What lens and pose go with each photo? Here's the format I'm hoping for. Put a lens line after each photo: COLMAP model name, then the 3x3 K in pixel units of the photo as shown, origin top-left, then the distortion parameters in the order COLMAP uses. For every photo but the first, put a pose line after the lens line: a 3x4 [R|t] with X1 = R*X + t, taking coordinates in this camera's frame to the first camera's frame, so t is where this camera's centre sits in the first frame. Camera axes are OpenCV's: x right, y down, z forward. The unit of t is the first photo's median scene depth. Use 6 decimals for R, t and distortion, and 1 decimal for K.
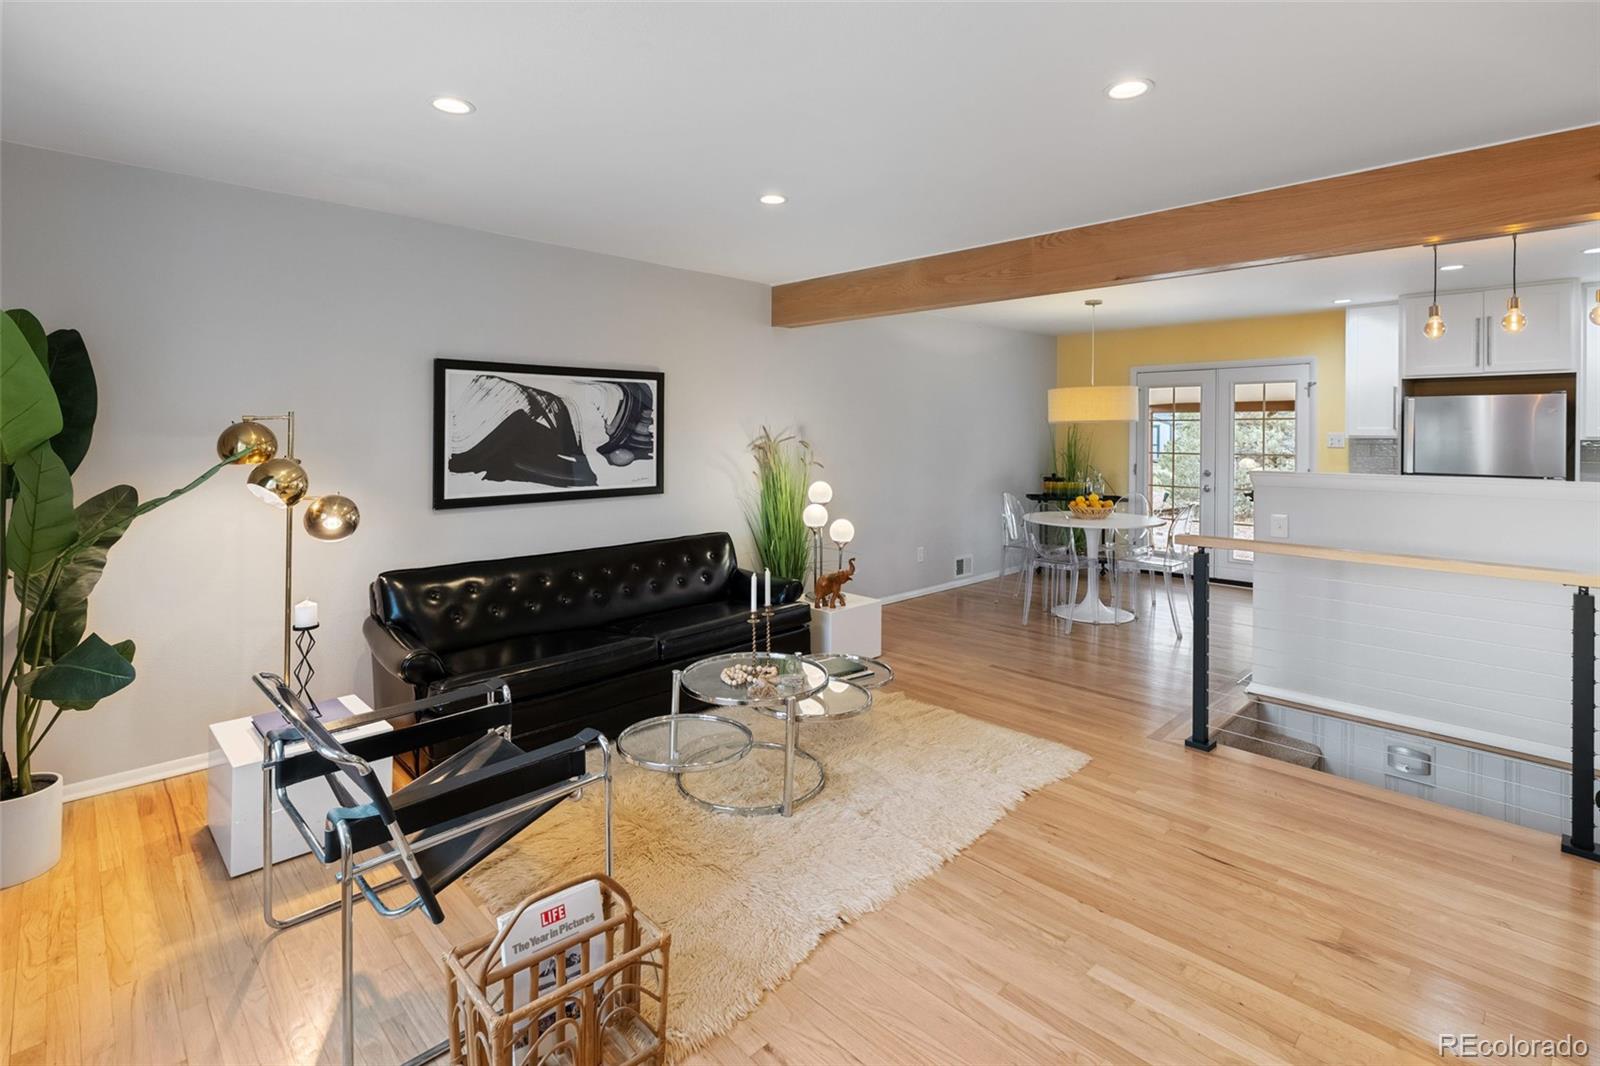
lens RADIAL K [[753.0, 0, 789.3], [0, 753.0, 437.8], [0, 0, 1]] dist [-0.007028, -0.000323]
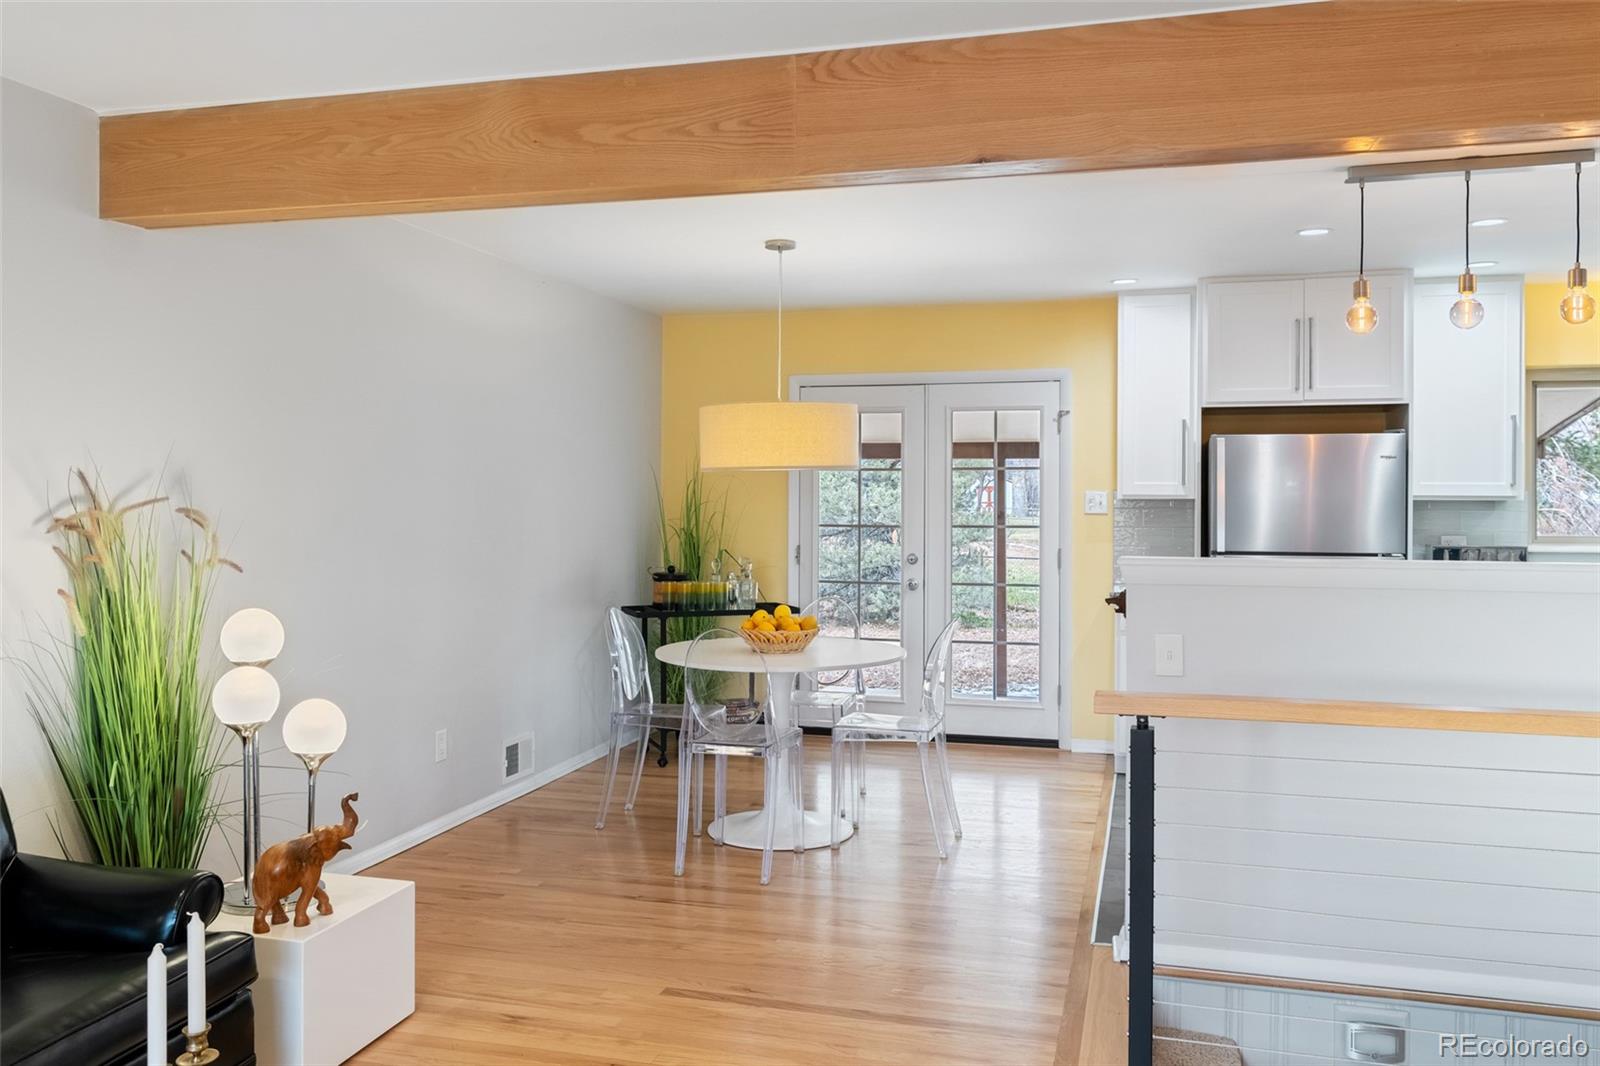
lens RADIAL K [[1273.0, 0, 796.5], [0, 1273.0, 505.7], [0, 0, 1]] dist [-0.012673, 0.014659]
pose [[0.863965, -0.005285, 0.503523, -0.052406], [0.004101, 0.999986, 0.003460, 0.002211], [-0.503534, -0.000924, 0.863975, 0.282174]]
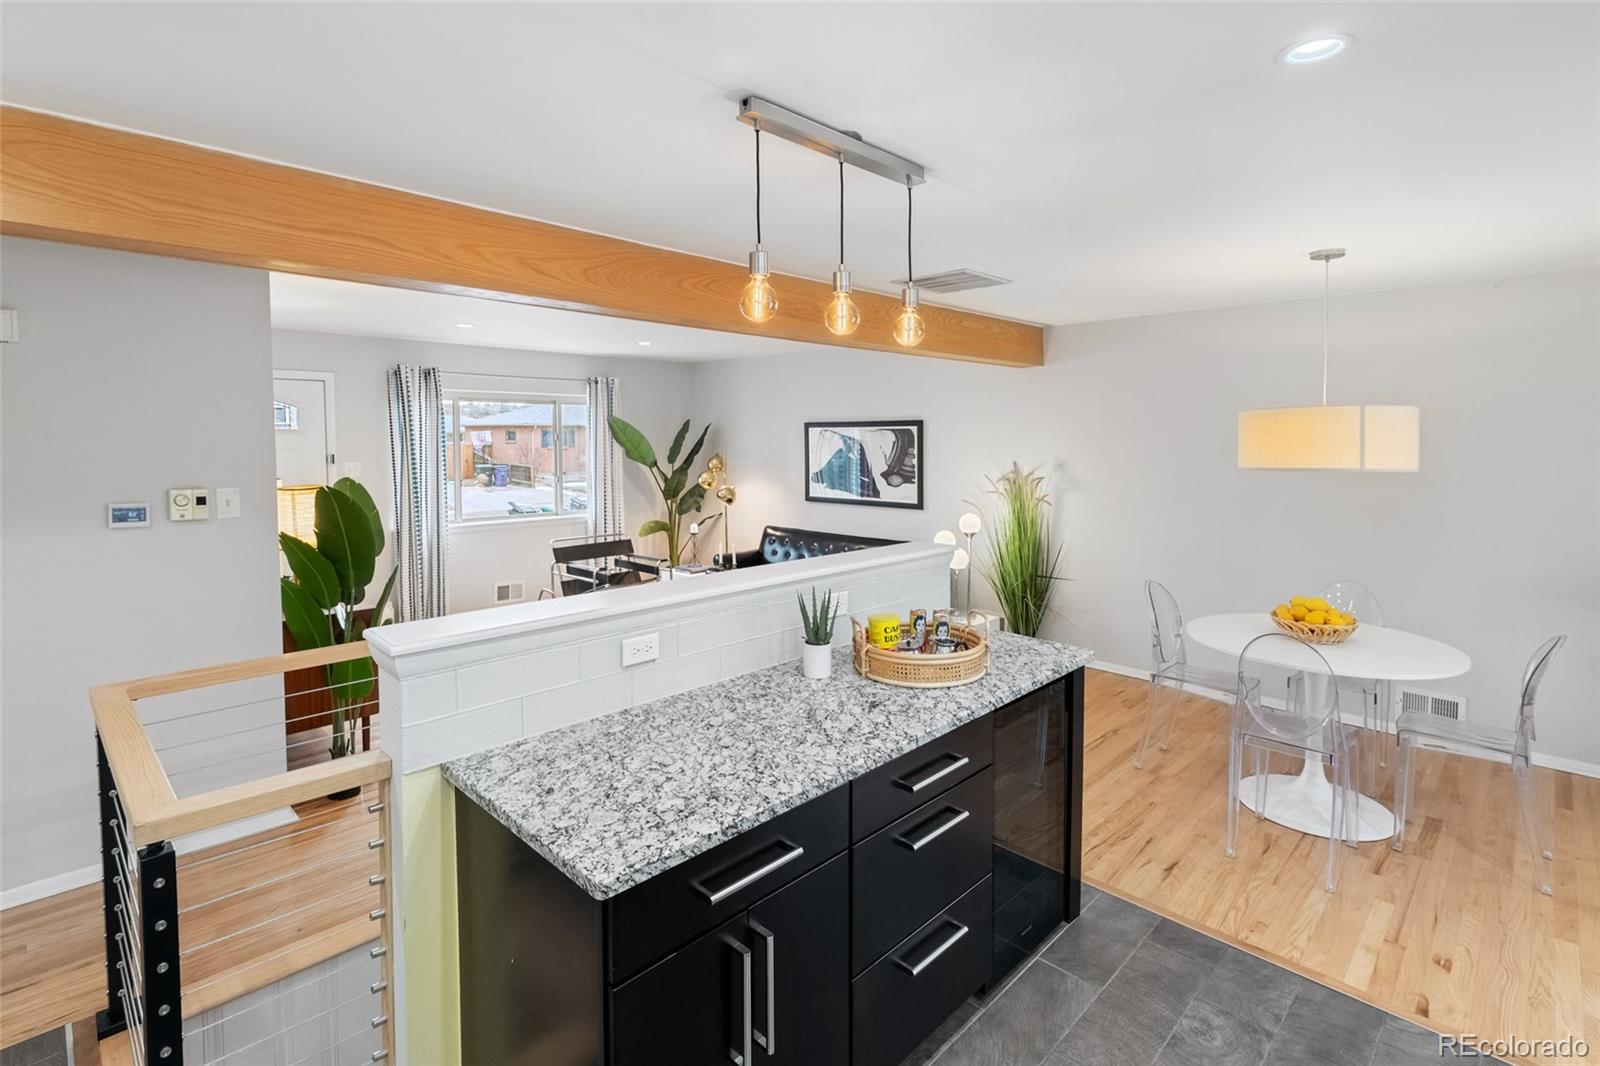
lens RADIAL K [[786.9, 0, 796.2], [0, 786.9, 487.6], [0, 0, 1]] dist [0.017361, 0.000048]
pose [[0.021605, 0.063356, -0.997757, 1.280197], [-0.006739, 0.997977, 0.063224, -0.055202], [0.999744, 0.005358, 0.021988, 0.770138]]
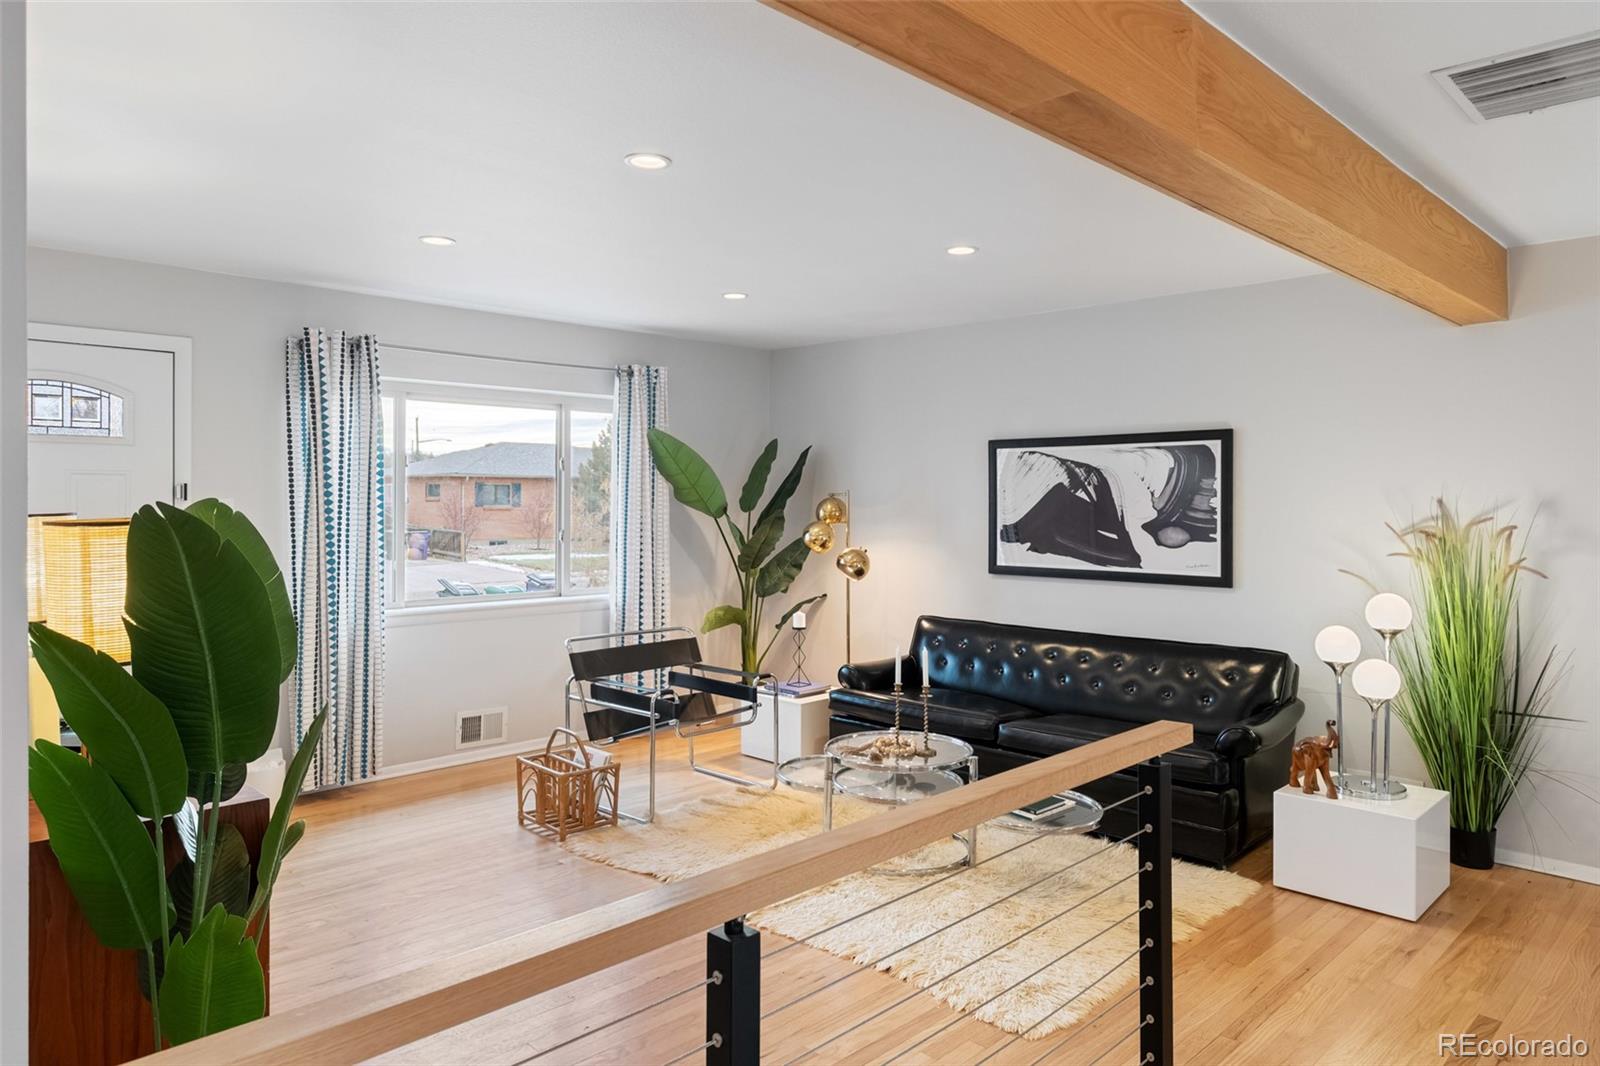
lens RADIAL K [[1032.9, 0, 803.5], [0, 1032.9, 521.2], [0, 0, 1]] dist [0.002925, -0.000600]
pose [[0.028565, 0.020229, -0.999387, 0.892979], [-0.011423, 0.999737, 0.019909, -0.009330], [0.999527, 0.010848, 0.028788, 0.557600]]
